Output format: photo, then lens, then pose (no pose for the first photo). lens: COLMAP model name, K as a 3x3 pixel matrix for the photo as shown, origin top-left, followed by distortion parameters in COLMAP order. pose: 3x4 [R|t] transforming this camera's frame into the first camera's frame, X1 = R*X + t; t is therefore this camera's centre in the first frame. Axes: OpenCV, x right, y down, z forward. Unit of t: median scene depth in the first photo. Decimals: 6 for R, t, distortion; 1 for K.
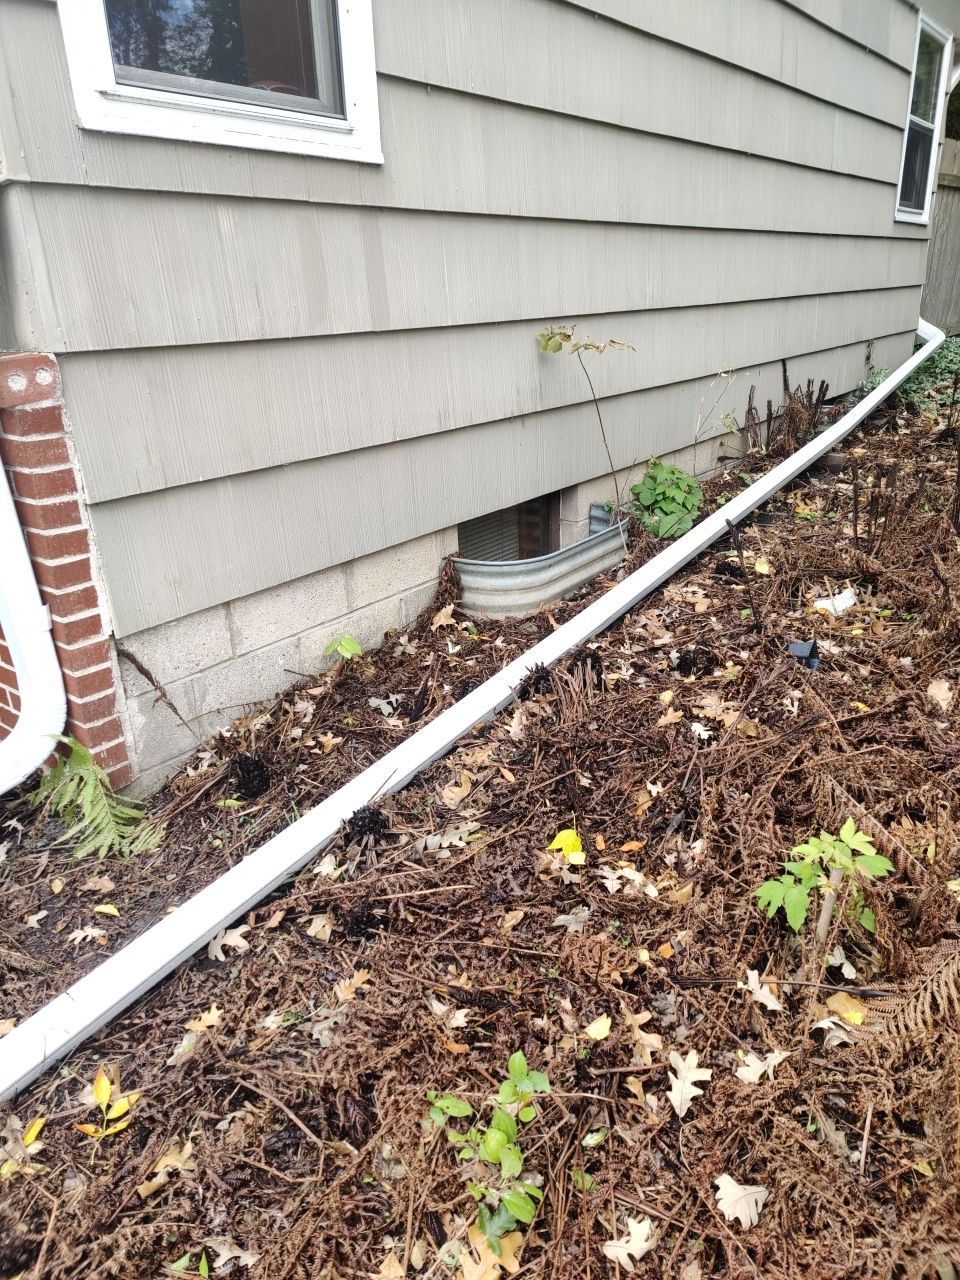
lens RADIAL K [[882.4, 0, 484.5], [0, 882.4, 638.0], [0, 0, 1]] dist [0.050755, -0.041924]
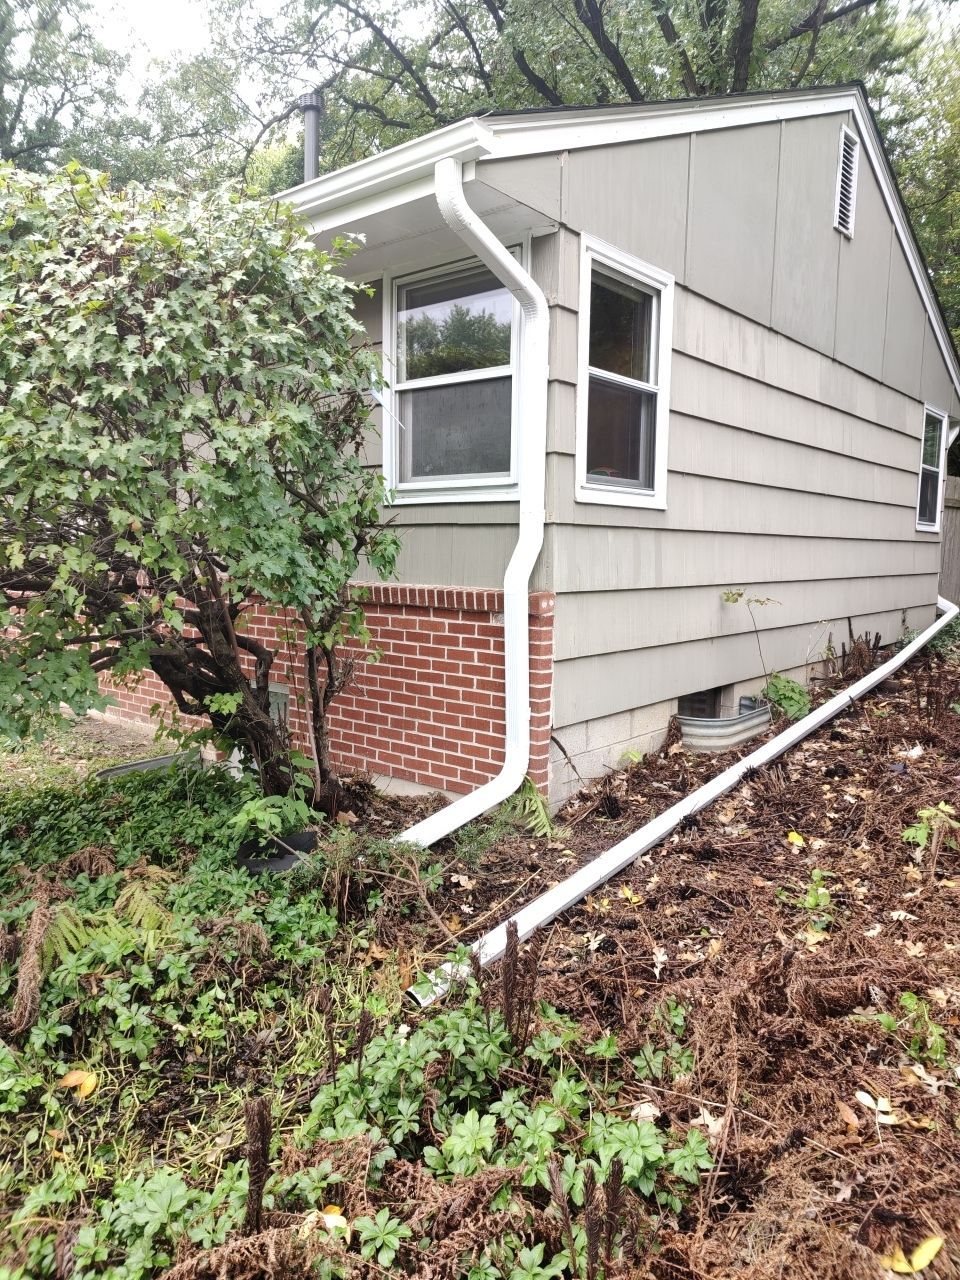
lens RADIAL K [[882.4, 0, 491.0], [0, 882.4, 647.2], [0, 0, 1]] dist [0.050755, -0.041924]
pose [[0.998684, 0.045590, -0.023479, -0.363048], [-0.050148, 0.963953, -0.261304, 0.245841], [0.010719, 0.262137, 0.964971, -0.676462]]
